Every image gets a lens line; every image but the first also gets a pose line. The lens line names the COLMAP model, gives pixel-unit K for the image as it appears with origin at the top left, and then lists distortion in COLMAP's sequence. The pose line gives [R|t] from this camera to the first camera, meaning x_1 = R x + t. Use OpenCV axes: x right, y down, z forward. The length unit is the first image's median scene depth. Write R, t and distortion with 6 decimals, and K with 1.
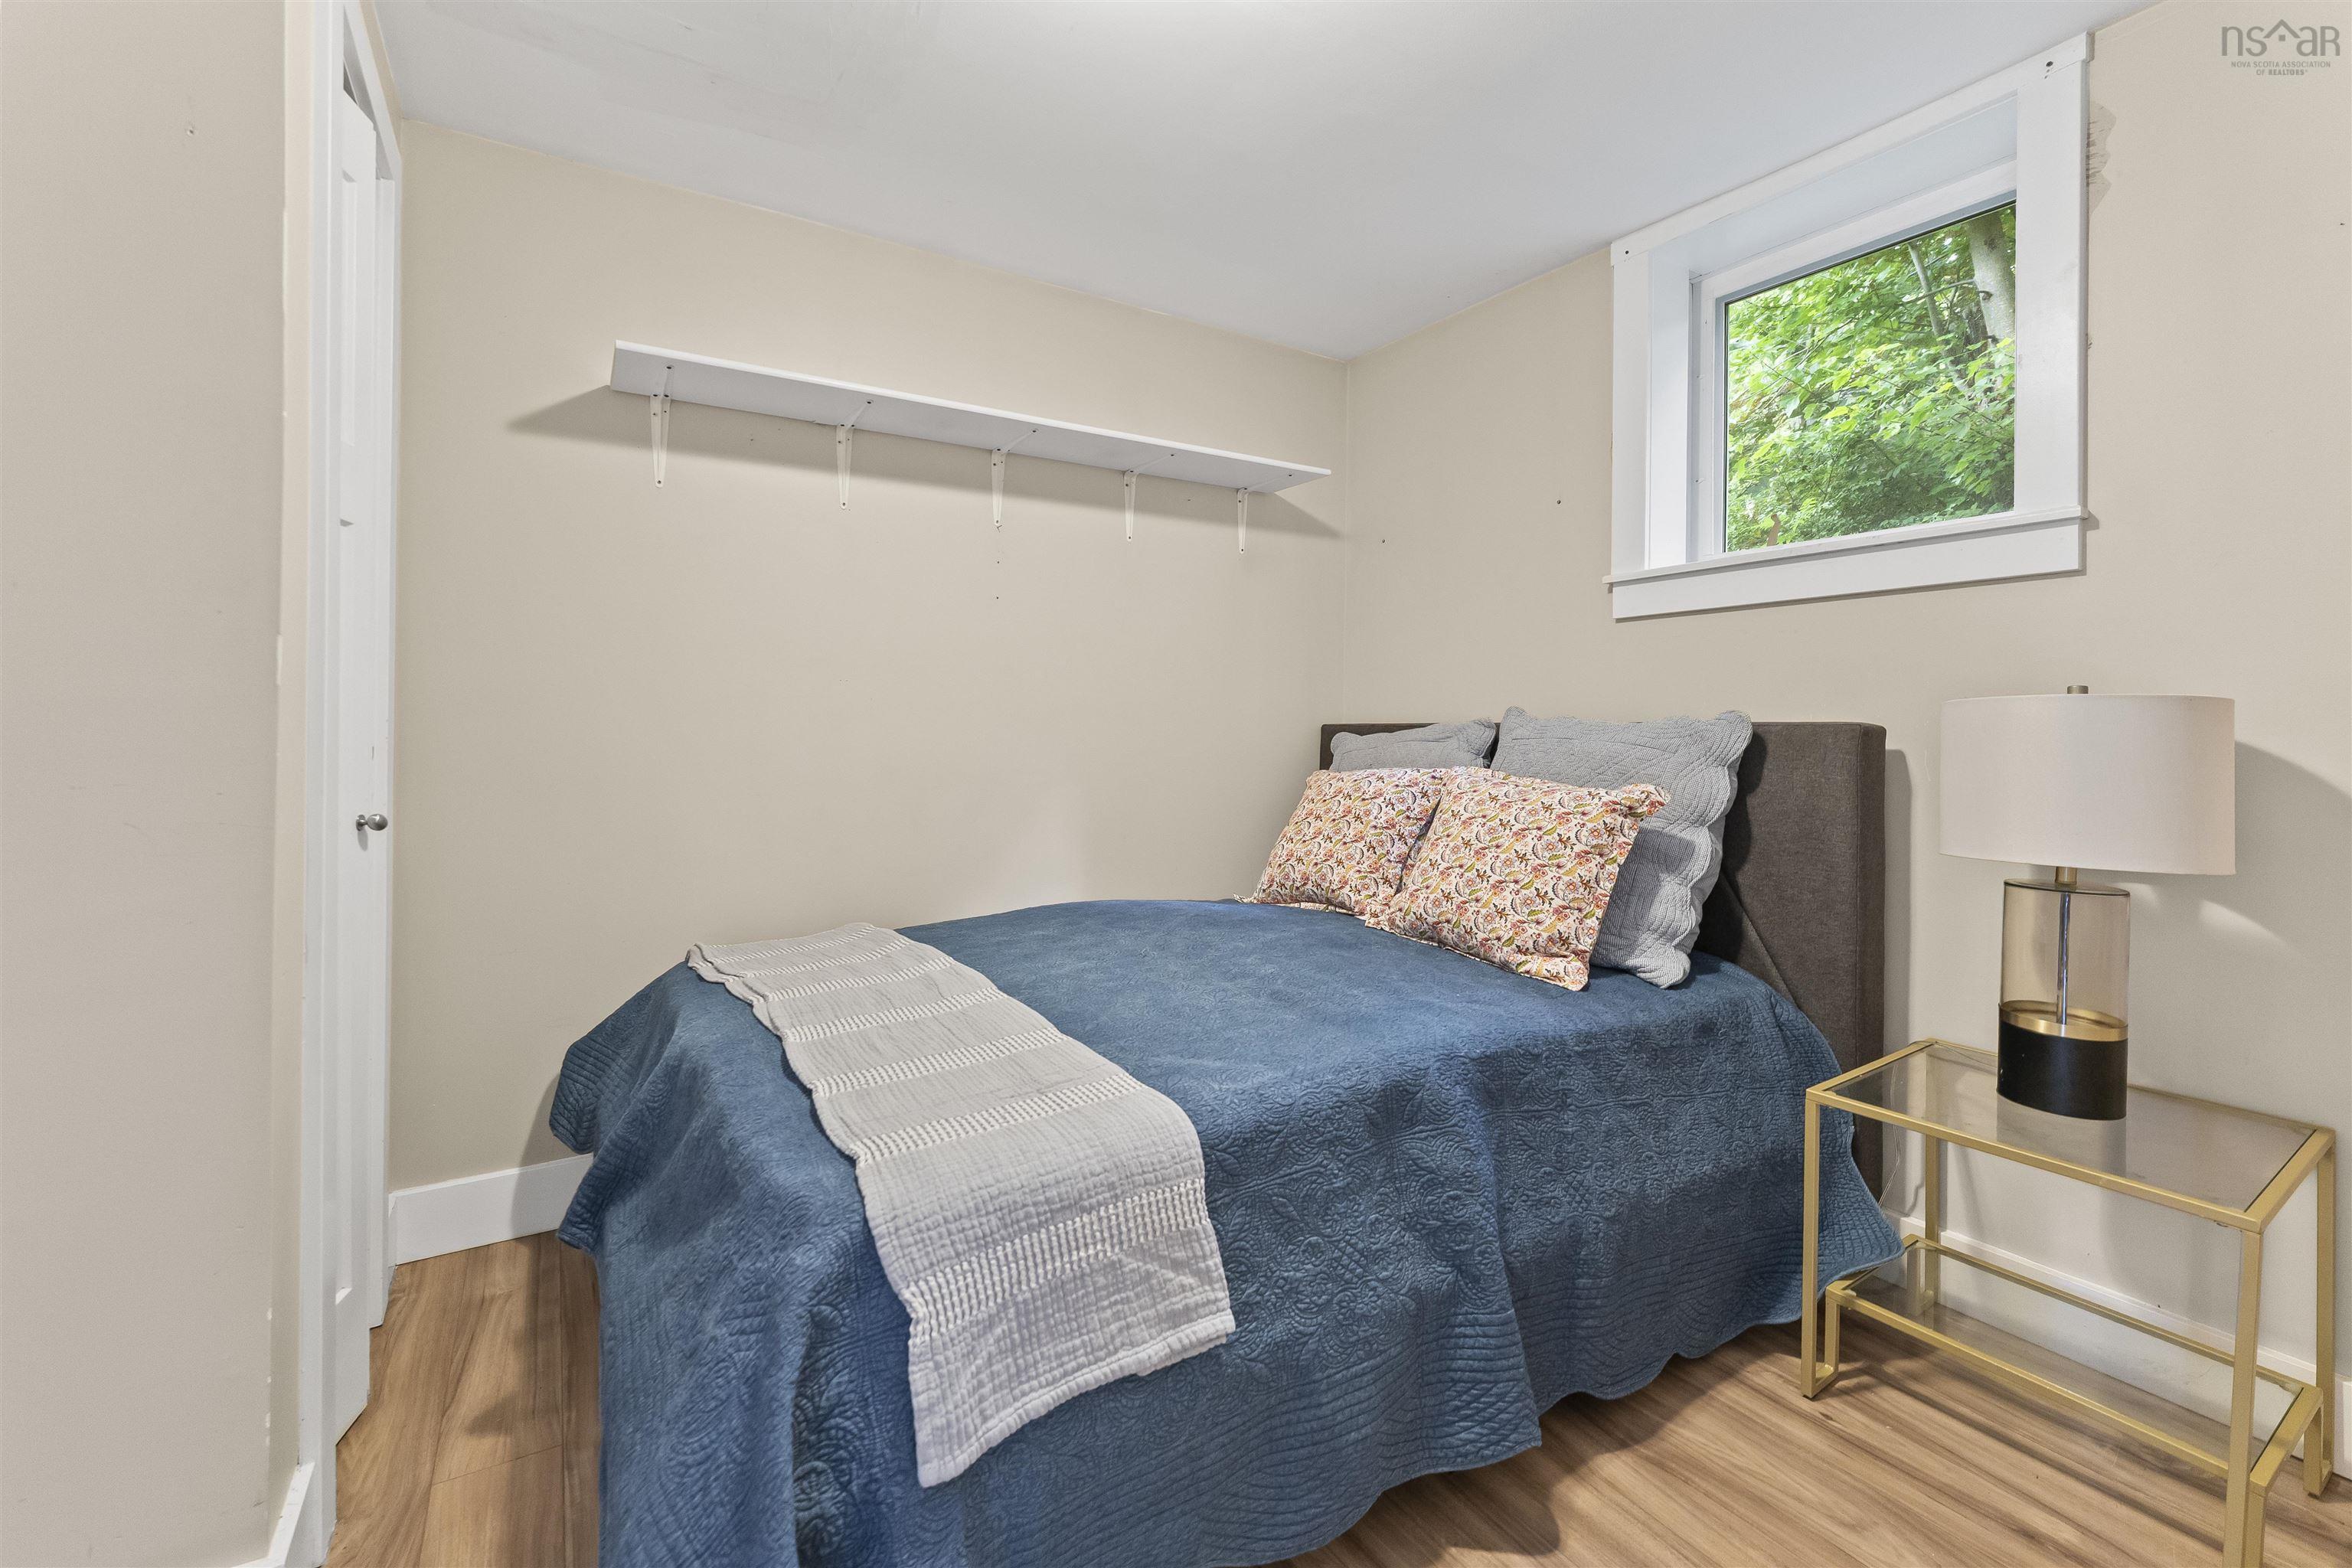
lens RADIAL K [[963.0, 0, 1171.0], [0, 963.0, 727.7], [0, 0, 1]] dist [-0.001575, -0.000458]
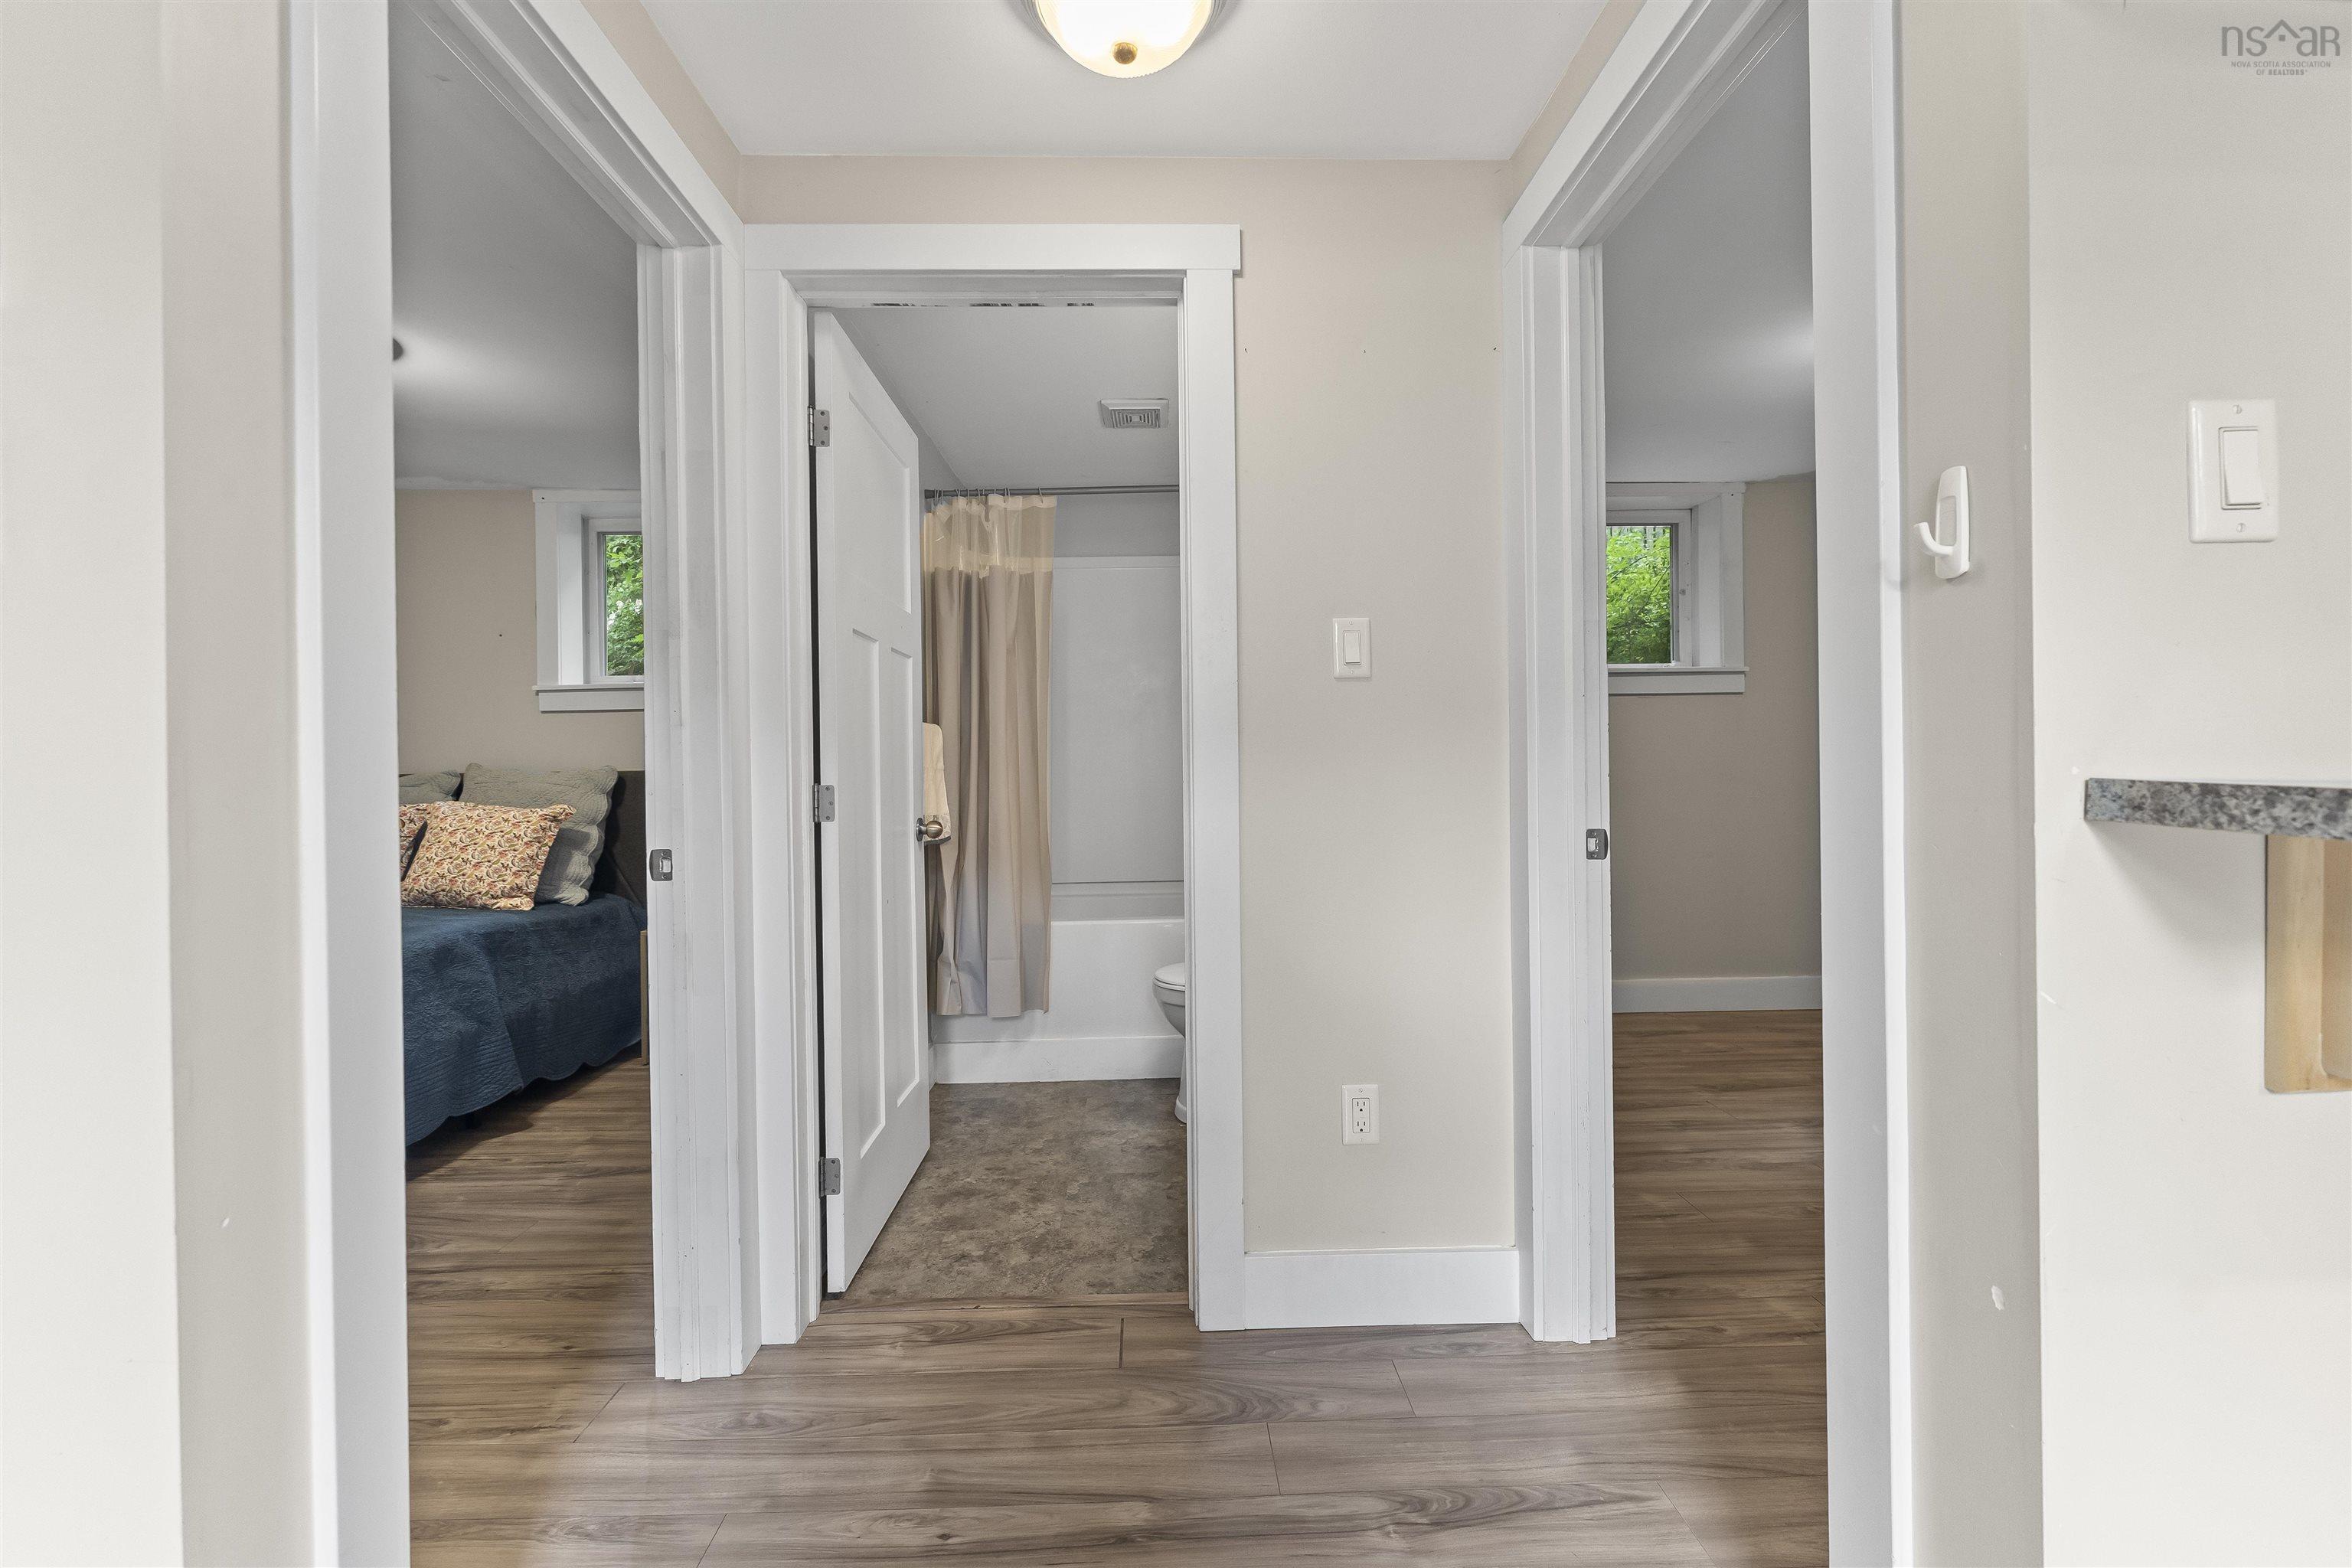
lens RADIAL K [[963.0, 0, 1170.7], [0, 963.0, 776.2], [0, 0, 1]] dist [-0.001575, -0.000458]
pose [[0.518031, -0.022158, 0.855075, -0.526259], [0.015066, 0.999746, 0.016779, -0.012099], [-0.855229, 0.004191, 0.518233, -1.047450]]
